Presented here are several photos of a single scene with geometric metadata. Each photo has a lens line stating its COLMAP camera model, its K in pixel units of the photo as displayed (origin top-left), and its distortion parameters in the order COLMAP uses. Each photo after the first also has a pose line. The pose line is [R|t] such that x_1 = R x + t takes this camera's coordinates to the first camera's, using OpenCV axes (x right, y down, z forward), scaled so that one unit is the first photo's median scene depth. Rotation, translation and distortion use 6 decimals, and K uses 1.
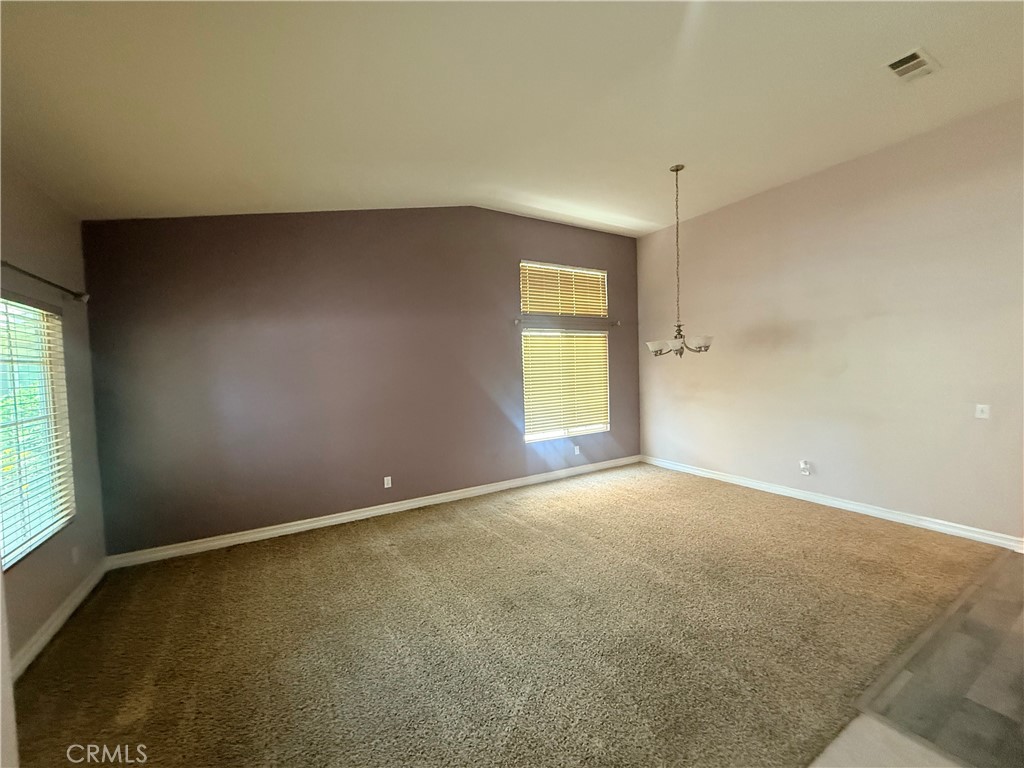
lens RADIAL K [[408.3, 0, 510.9], [0, 408.3, 385.2], [0, 0, 1]] dist [-0.001203, 0.000084]
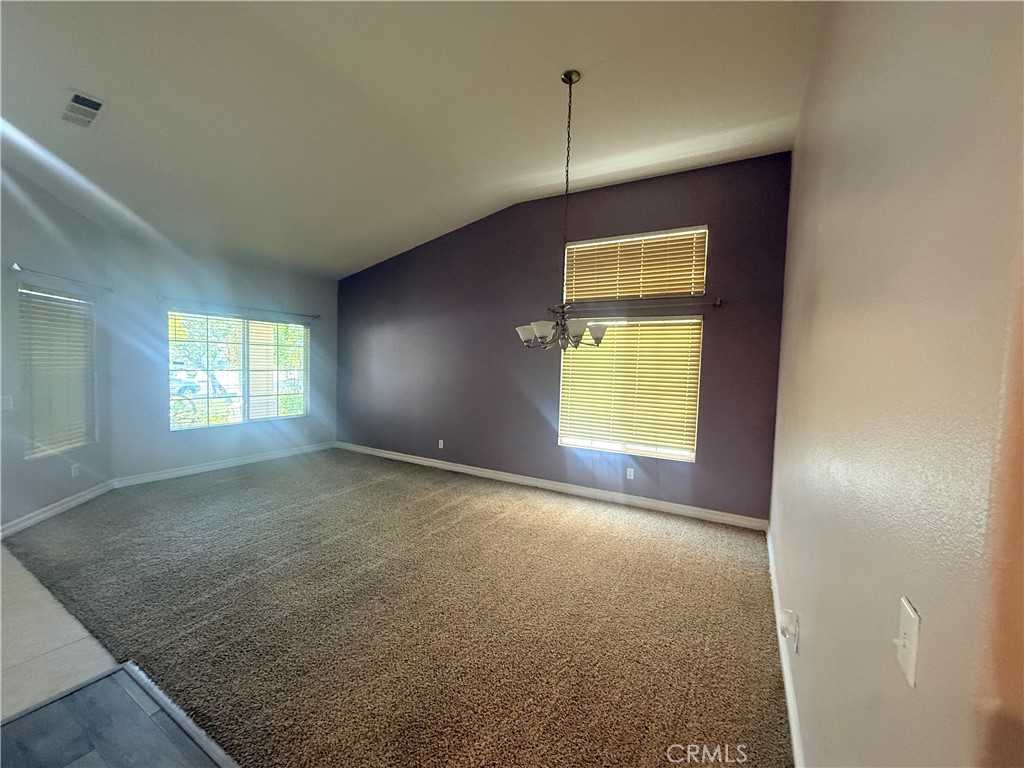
lens RADIAL K [[408.3, 0, 509.6], [0, 408.3, 384.4], [0, 0, 1]] dist [-0.001203, 0.000084]
pose [[0.486260, 0.091918, -0.868966, 0.725763], [-0.076925, 0.995094, 0.062213, -0.039709], [0.870421, 0.036593, 0.490946, 0.428969]]
